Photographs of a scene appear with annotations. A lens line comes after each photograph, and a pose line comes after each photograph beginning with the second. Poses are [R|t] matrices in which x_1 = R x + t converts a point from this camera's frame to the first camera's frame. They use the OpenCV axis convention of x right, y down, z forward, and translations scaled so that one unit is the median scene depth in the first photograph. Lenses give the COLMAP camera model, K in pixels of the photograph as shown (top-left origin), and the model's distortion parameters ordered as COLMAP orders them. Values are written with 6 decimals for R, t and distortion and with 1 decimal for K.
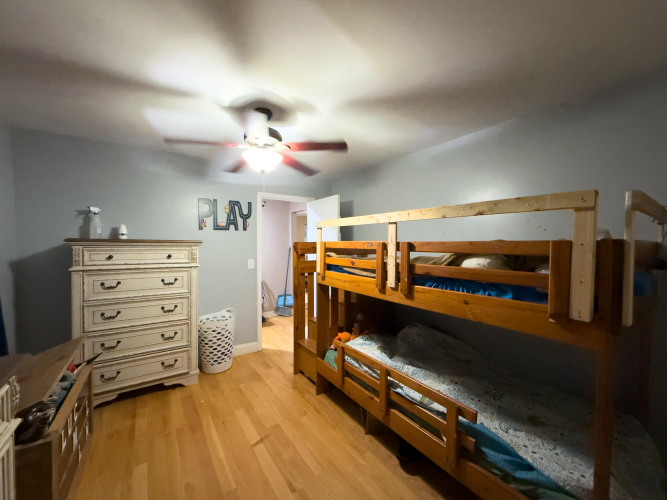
lens RADIAL K [[266.3, 0, 331.8], [0, 266.3, 249.3], [0, 0, 1]] dist [-0.000377, -0.000111]
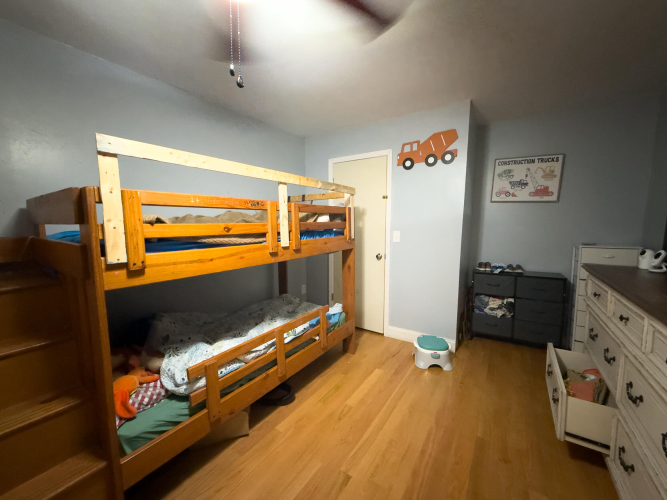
lens RADIAL K [[266.3, 0, 331.8], [0, 266.3, 249.3], [0, 0, 1]] dist [-0.000377, -0.000111]
pose [[-0.362076, -0.096933, 0.927095, -0.767037], [0.027278, 0.993051, 0.114482, 0.037301], [-0.931749, 0.066741, -0.356916, 1.150298]]
